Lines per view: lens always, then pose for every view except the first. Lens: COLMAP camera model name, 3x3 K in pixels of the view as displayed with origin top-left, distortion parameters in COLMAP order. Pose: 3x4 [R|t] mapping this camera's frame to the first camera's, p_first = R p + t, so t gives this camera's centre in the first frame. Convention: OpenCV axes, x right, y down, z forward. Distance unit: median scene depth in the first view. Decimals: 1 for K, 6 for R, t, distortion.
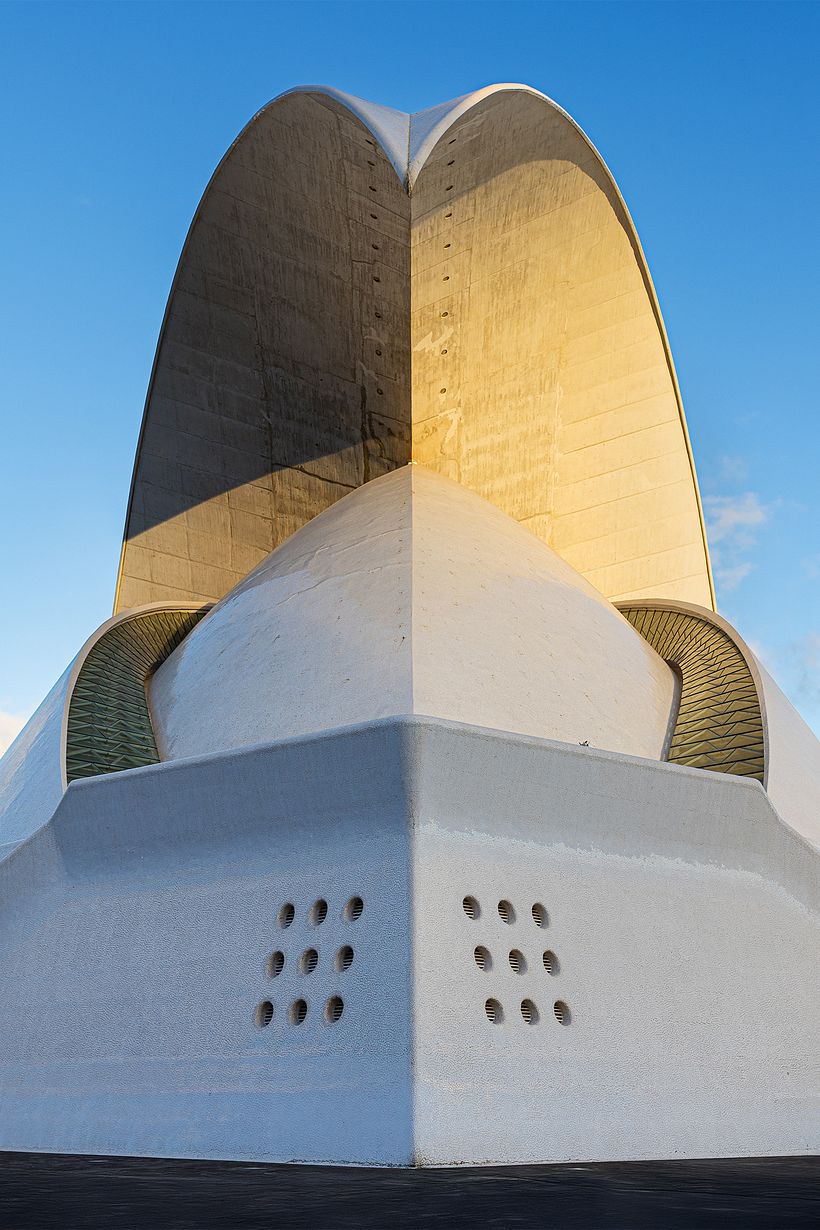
lens RADIAL K [[1788.3, 0, 386.8], [0, 1788.3, 551.8], [0, 0, 1]] dist [0.035109, -0.003270]
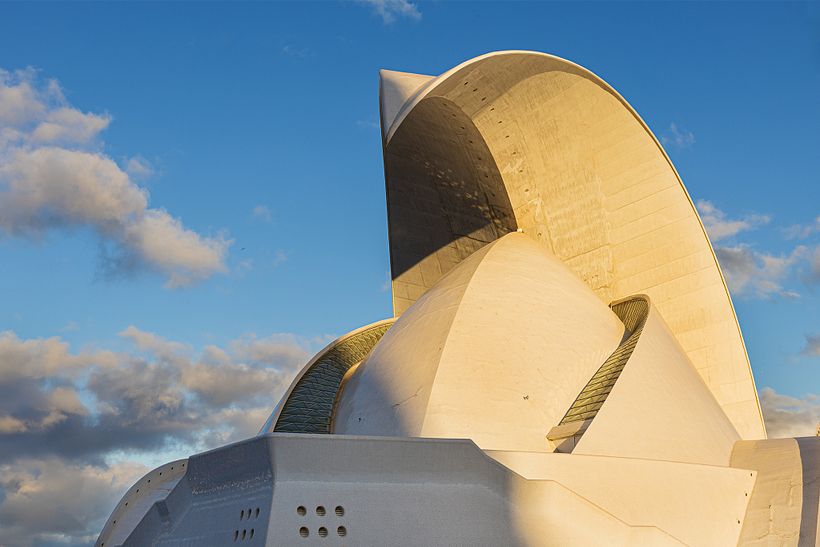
lens RADIAL K [[1097.8, 0, 410.0], [0, 1097.8, 273.5], [0, 0, 1]] dist [0.003362, 0.009820]
pose [[0.960897, -0.095554, -0.259898, 0.209306], [0.106297, 0.993952, 0.027565, -0.050679], [0.255692, -0.054113, 0.965243, -0.132738]]
